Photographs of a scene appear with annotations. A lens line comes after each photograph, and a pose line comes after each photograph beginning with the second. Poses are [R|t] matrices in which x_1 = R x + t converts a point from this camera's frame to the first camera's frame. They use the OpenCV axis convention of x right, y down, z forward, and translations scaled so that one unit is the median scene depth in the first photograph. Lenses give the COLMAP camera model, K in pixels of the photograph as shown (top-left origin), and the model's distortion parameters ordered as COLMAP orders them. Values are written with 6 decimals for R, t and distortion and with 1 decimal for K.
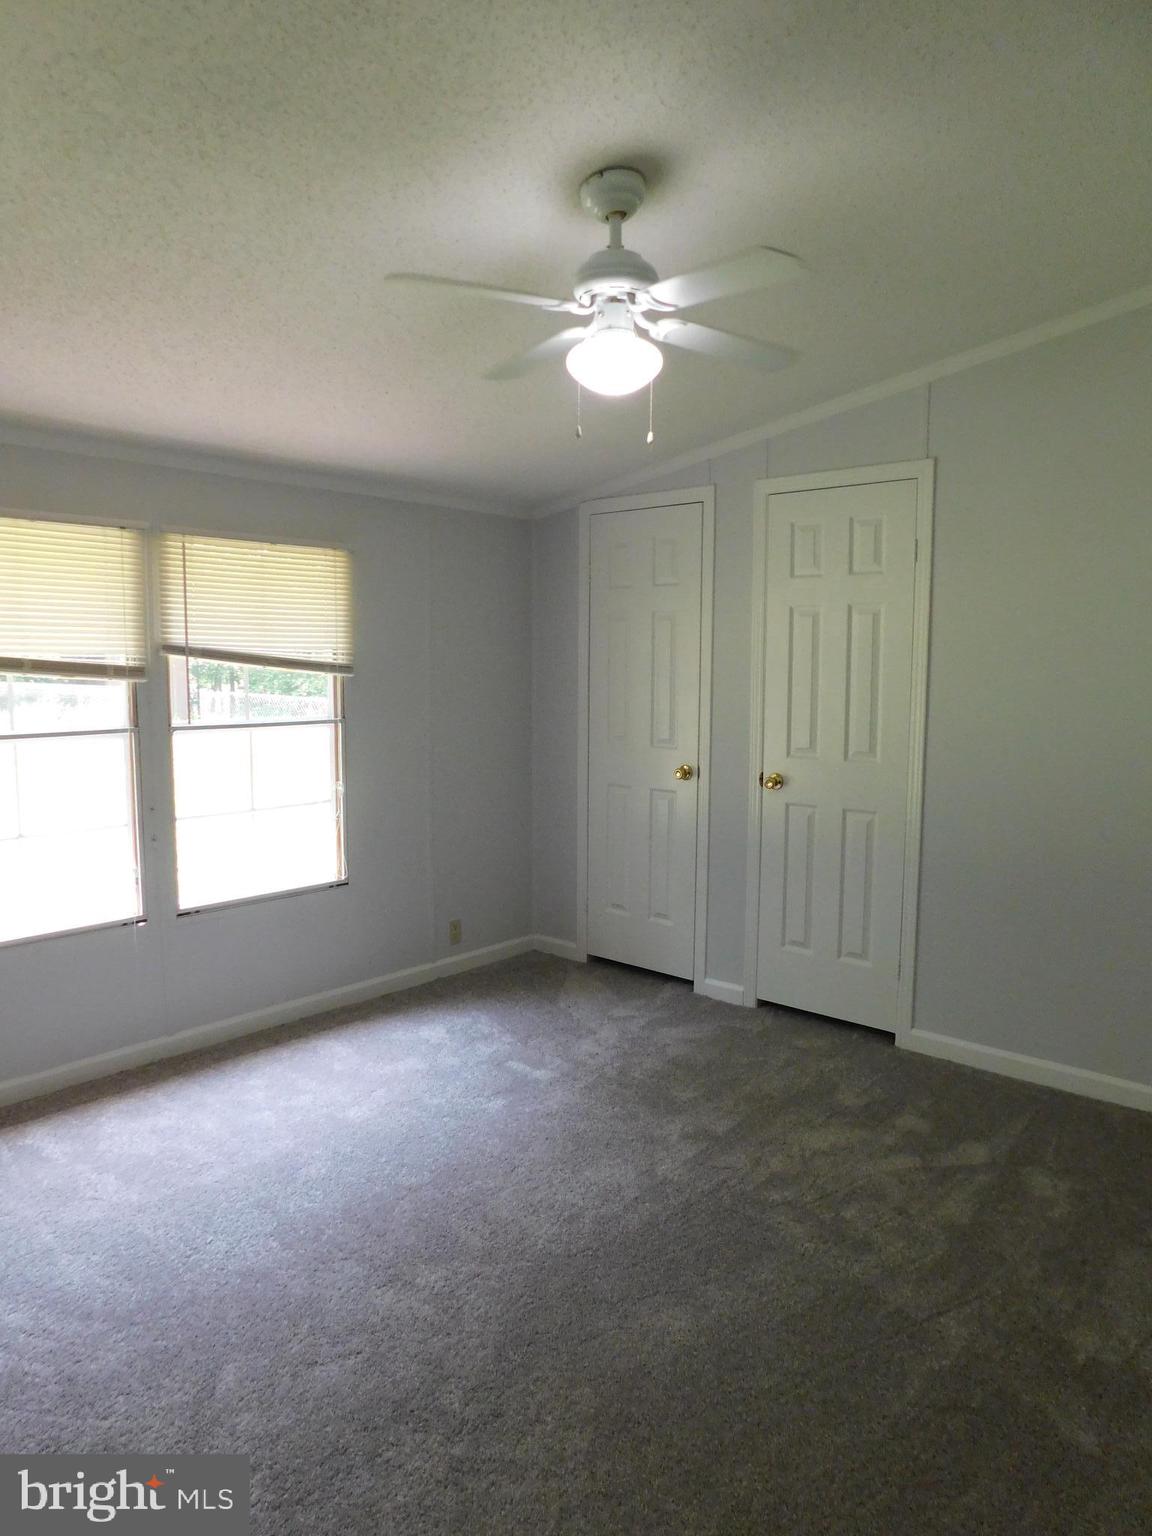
lens RADIAL K [[1015.8, 0, 576.0], [0, 1015.8, 768.0], [0, 0, 1]] dist [-0.074068, 0.062229]
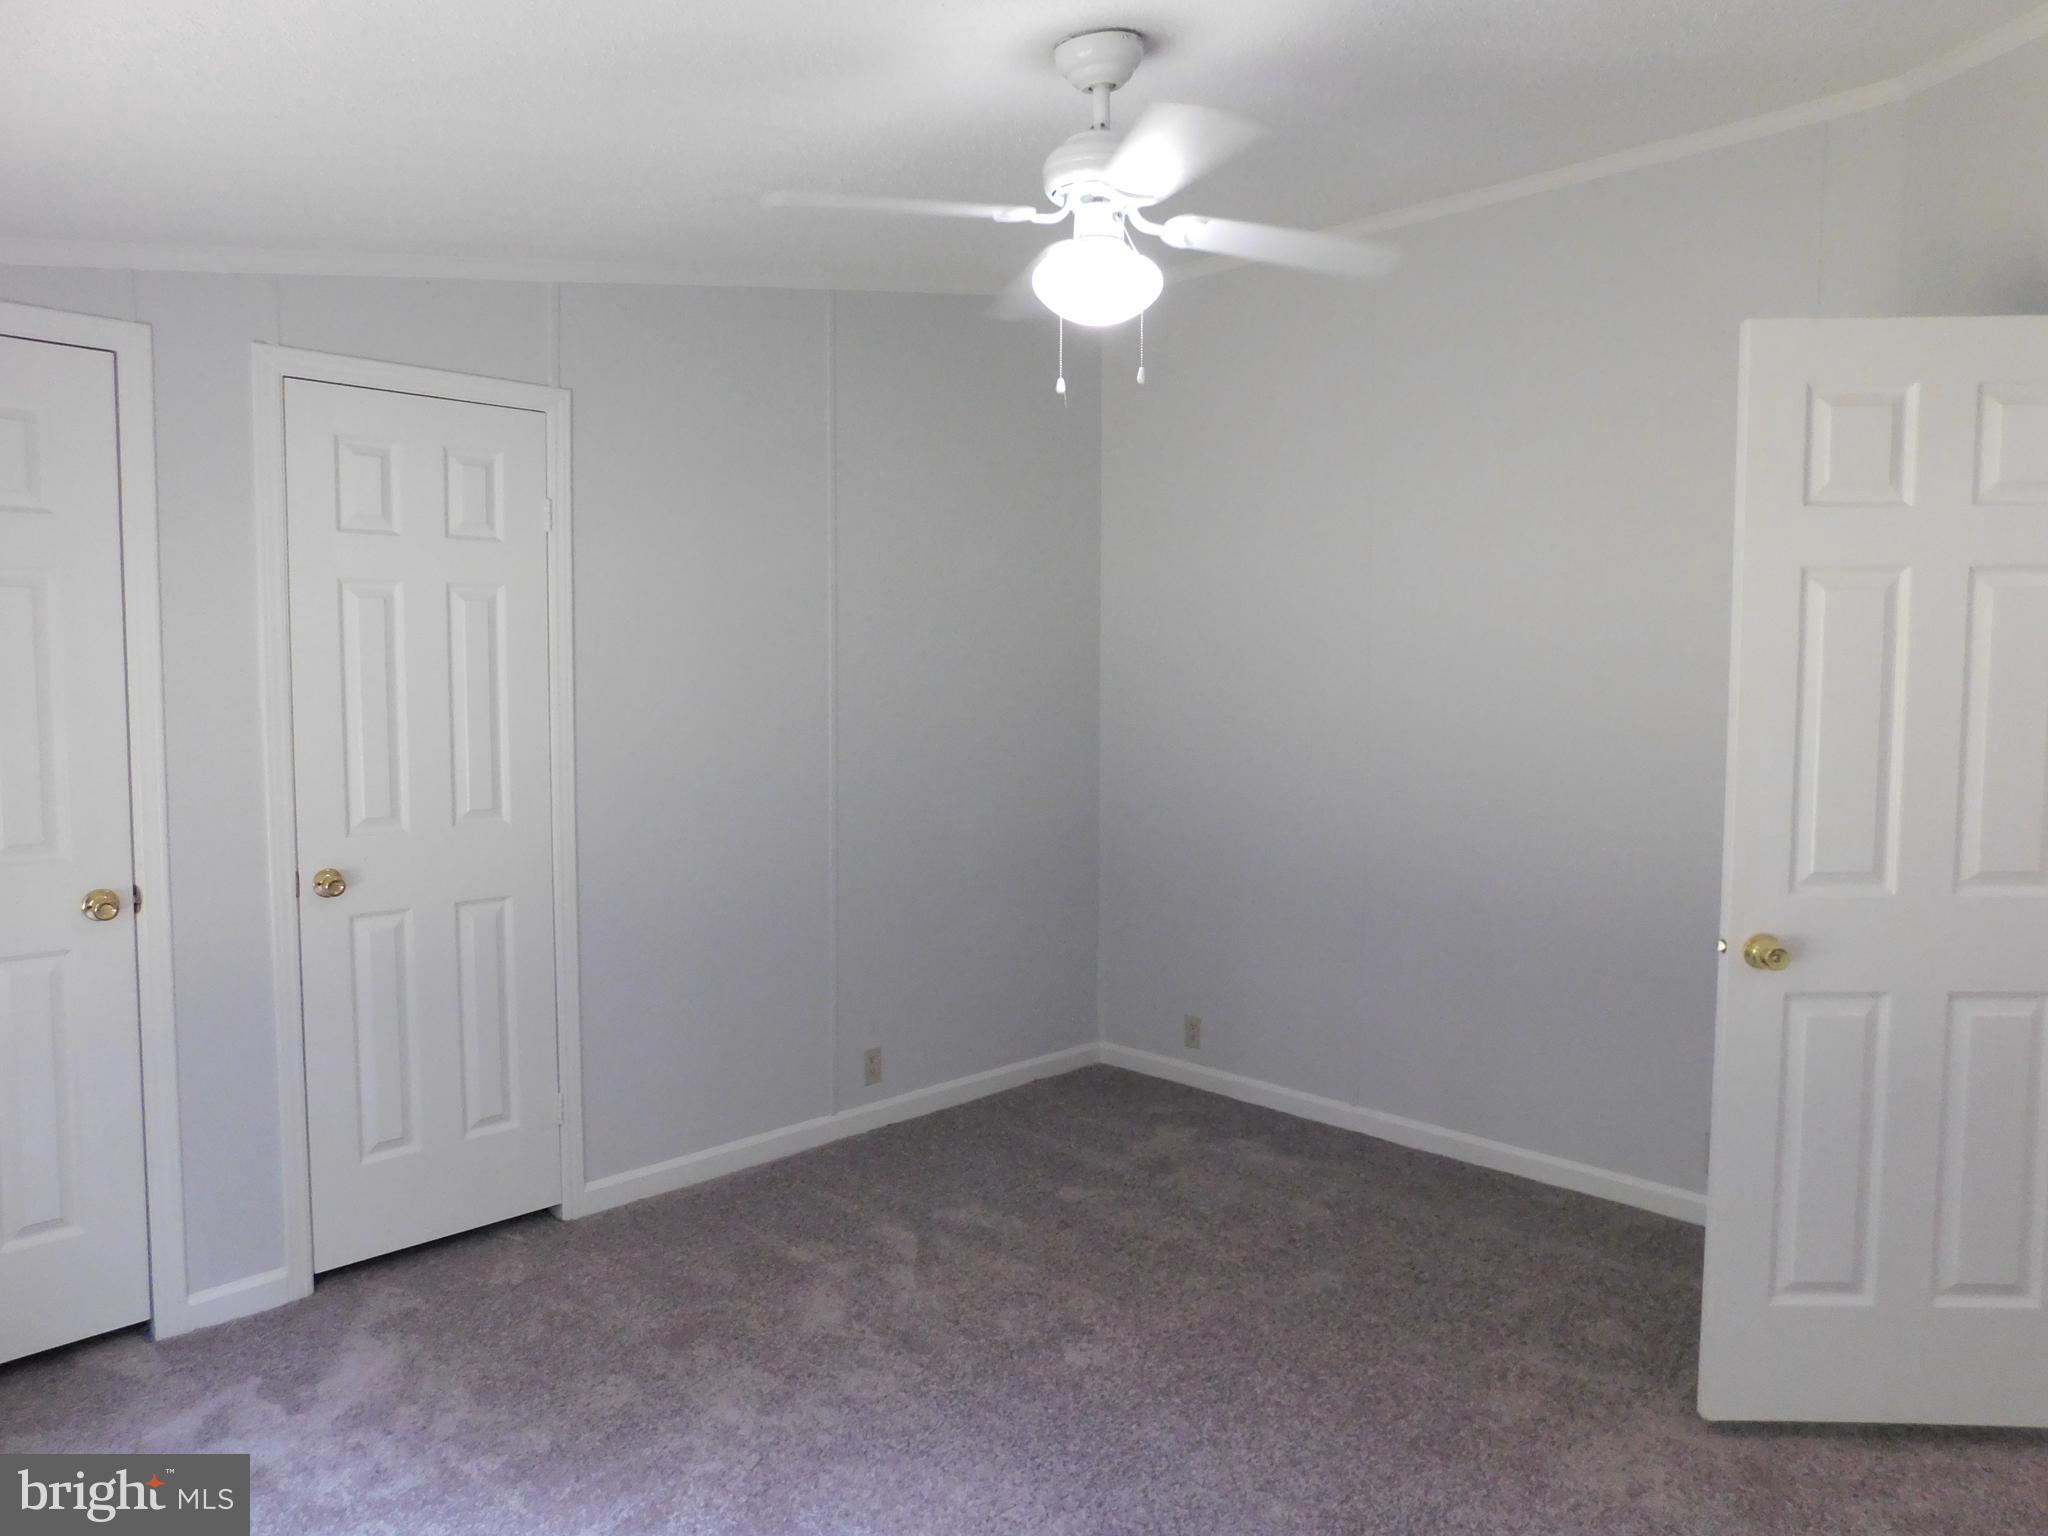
lens RADIAL K [[1354.5, 0, 1025.6], [0, 1354.5, 763.2], [0, 0, 1]] dist [-0.074068, 0.062229]
pose [[0.065602, -0.075547, 0.994982, -0.565171], [0.104533, 0.992164, 0.068441, -0.069106], [-0.992355, 0.099519, 0.072985, 0.592466]]
